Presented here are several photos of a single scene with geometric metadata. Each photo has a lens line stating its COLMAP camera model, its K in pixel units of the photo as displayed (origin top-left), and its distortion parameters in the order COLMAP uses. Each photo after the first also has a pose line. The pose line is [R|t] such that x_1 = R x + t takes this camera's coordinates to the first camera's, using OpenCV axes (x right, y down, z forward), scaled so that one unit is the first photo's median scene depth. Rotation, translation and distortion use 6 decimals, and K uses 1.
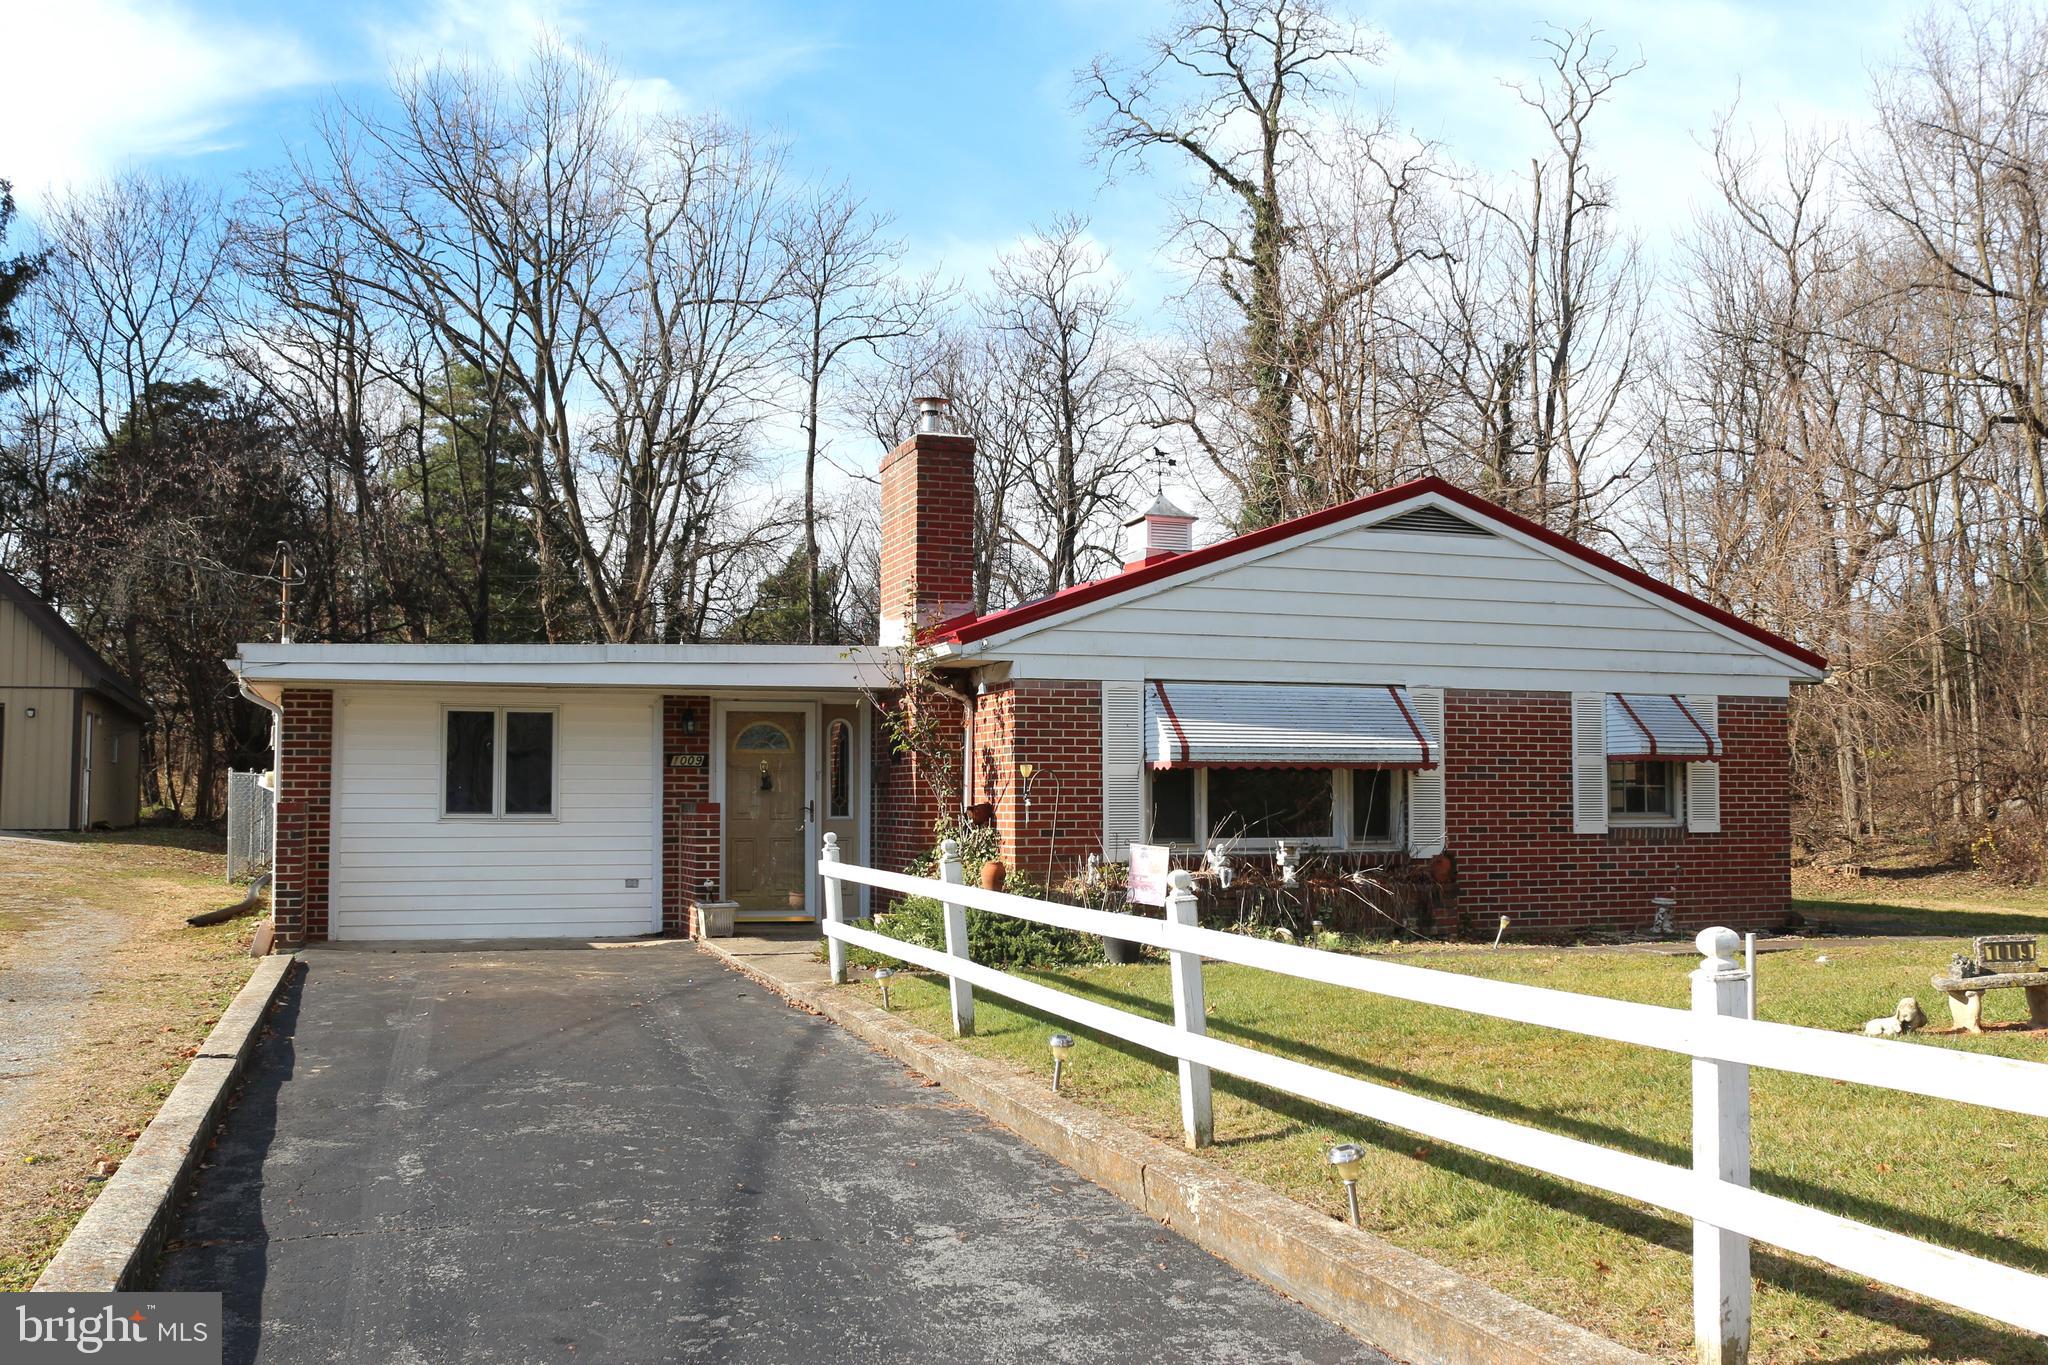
lens RADIAL K [[2000.1, 0, 1111.0], [0, 2000.1, 683.2], [0, 0, 1]] dist [-0.153856, 0.157145]
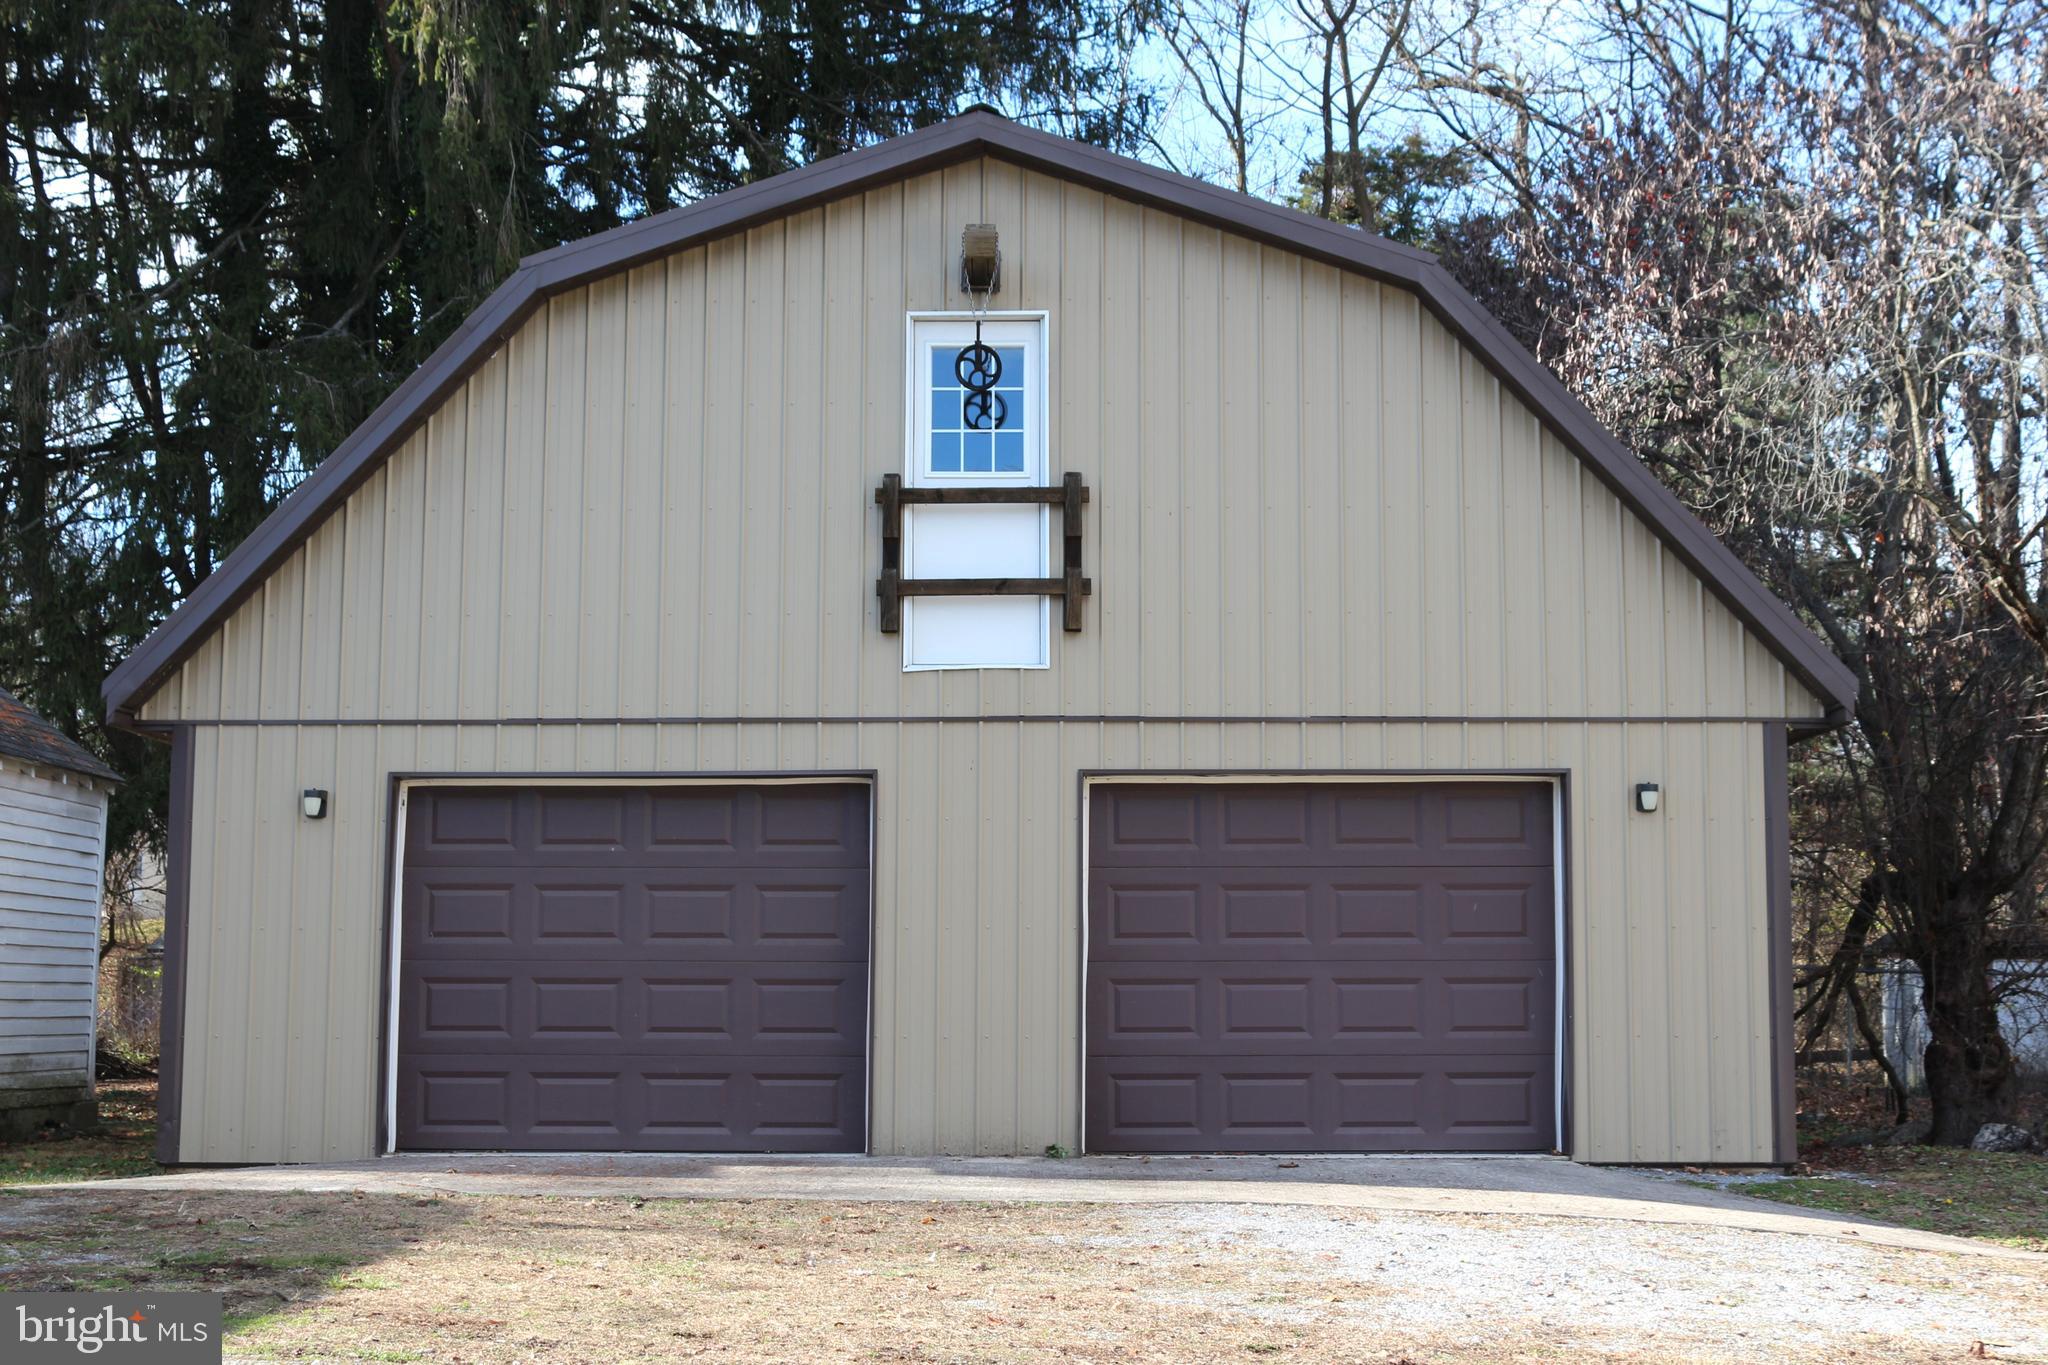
lens RADIAL K [[2857.3, 0, 1024.0], [0, 2857.3, 649.8], [0, 0, 1]] dist [-0.078241, -0.000225]
pose [[0.924138, -0.044492, -0.379458, -0.836811], [0.017705, 0.997116, -0.073794, 0.042101], [0.381647, 0.061477, 0.922261, 0.922321]]
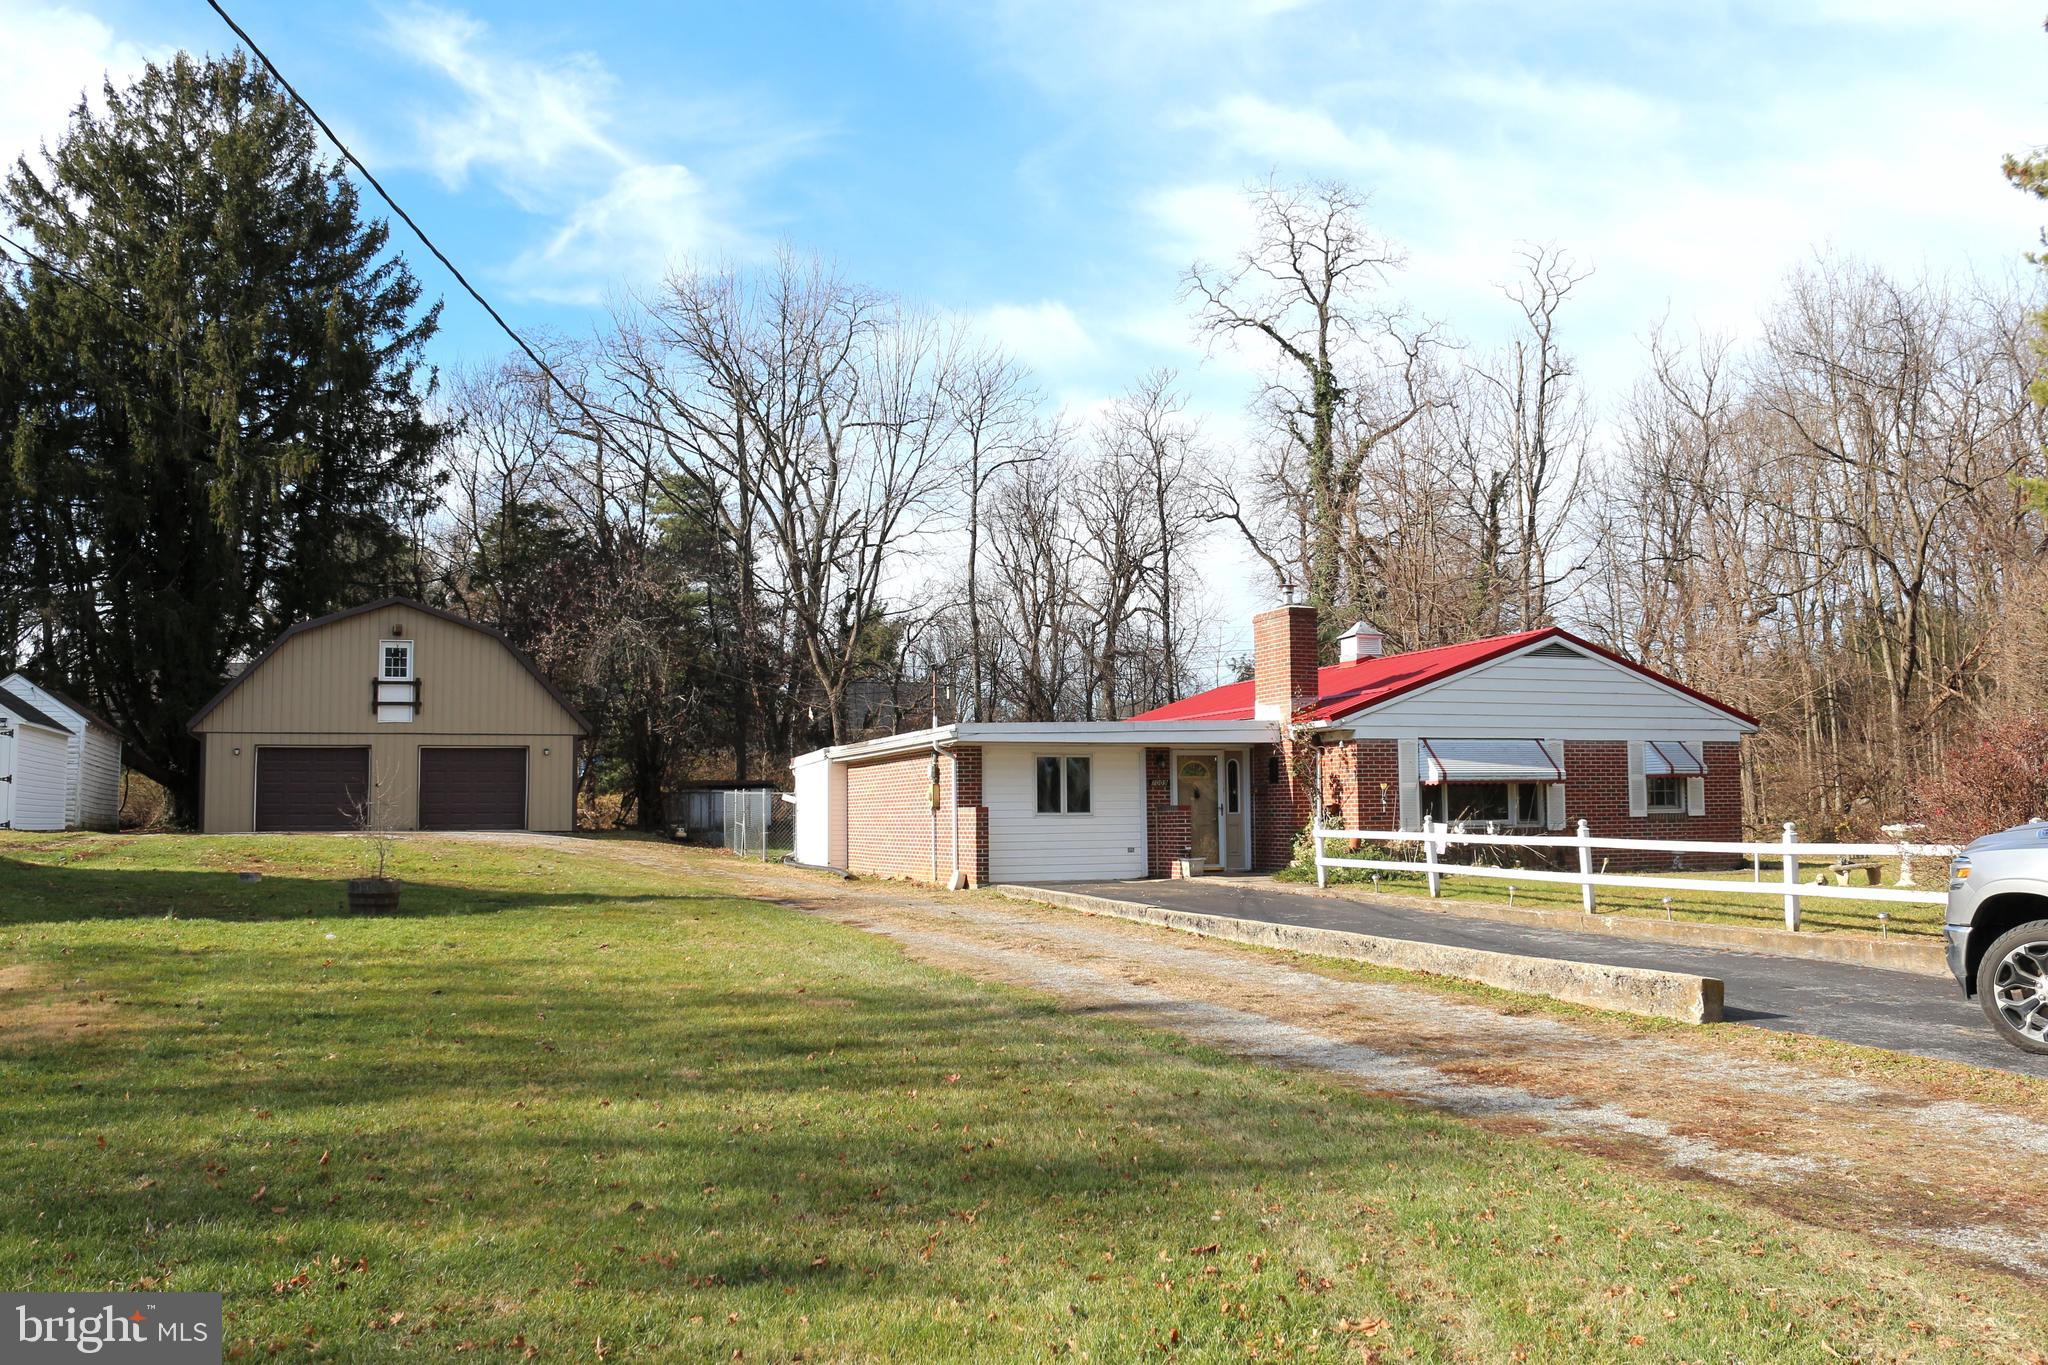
lens RADIAL K [[1780.3, 0, 1121.8], [0, 1780.3, 658.7], [0, 0, 1]] dist [-0.181265, 0.153450]
pose [[0.999545, -0.005721, 0.029605, -0.280796], [0.006548, 0.999588, -0.027928, -0.028609], [-0.029433, 0.028109, 0.999171, -0.612388]]
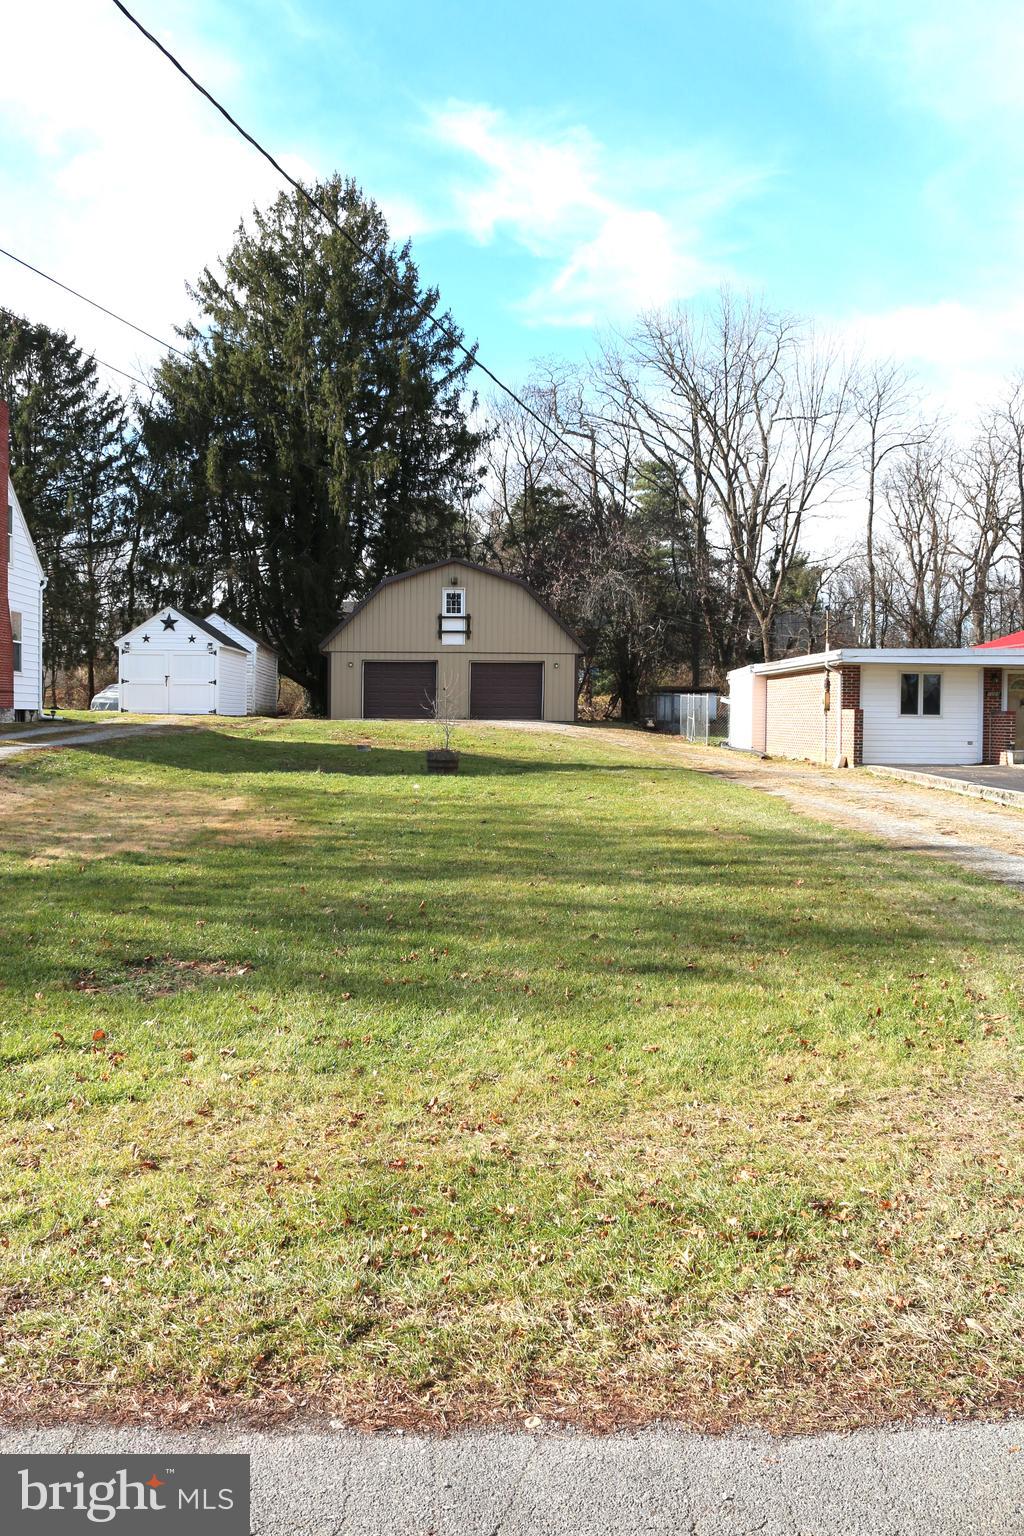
lens RADIAL K [[1343.0, 0, 512.0], [0, 1343.0, 768.0], [0, 0, 1]] dist [-0.118778, 0.001932]
pose [[0.948353, 0.026575, -0.316101, -0.246031], [0.005294, 0.995020, 0.099535, -0.034996], [0.317172, -0.096067, 0.943490, -0.714470]]
